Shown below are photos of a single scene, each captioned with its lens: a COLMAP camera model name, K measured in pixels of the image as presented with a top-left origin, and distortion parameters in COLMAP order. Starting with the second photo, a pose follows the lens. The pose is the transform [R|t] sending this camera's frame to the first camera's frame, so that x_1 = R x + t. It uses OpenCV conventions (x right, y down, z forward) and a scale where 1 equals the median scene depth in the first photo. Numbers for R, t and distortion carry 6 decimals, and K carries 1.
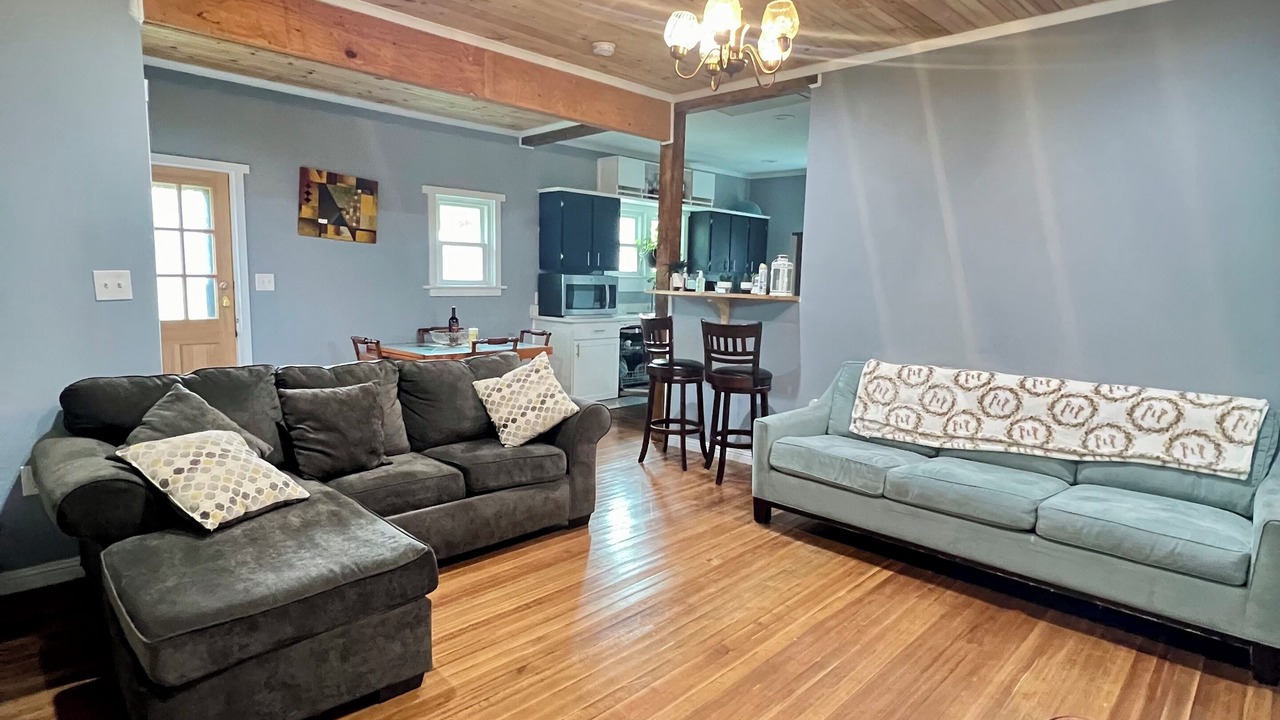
lens RADIAL K [[690.5, 0, 643.2], [0, 690.5, 362.1], [0, 0, 1]] dist [-0.006111, -0.000429]
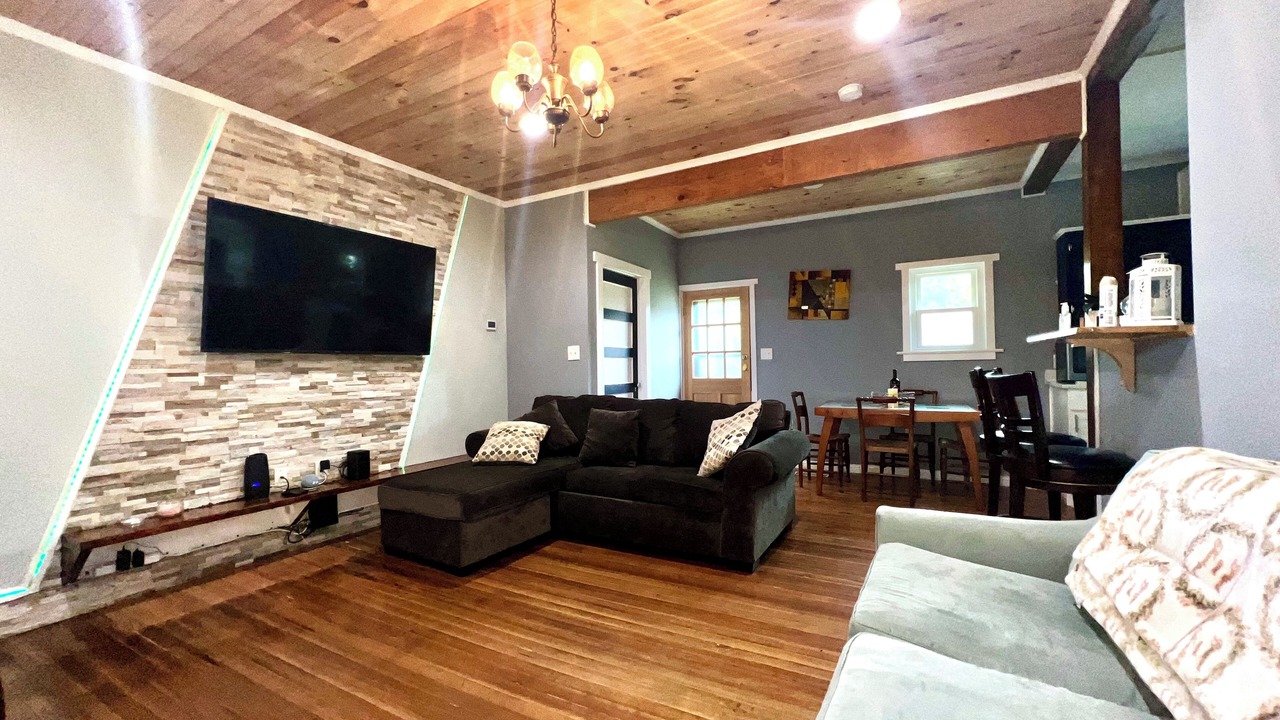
lens RADIAL K [[518.0, 0, 641.6], [0, 518.0, 360.1], [0, 0, 1]] dist [0.012518, 0.000125]
pose [[0.258181, -0.040572, -0.965244, 0.430660], [-0.095170, 0.993190, -0.067202, -0.002541], [0.961398, 0.109212, 0.252562, 0.442078]]
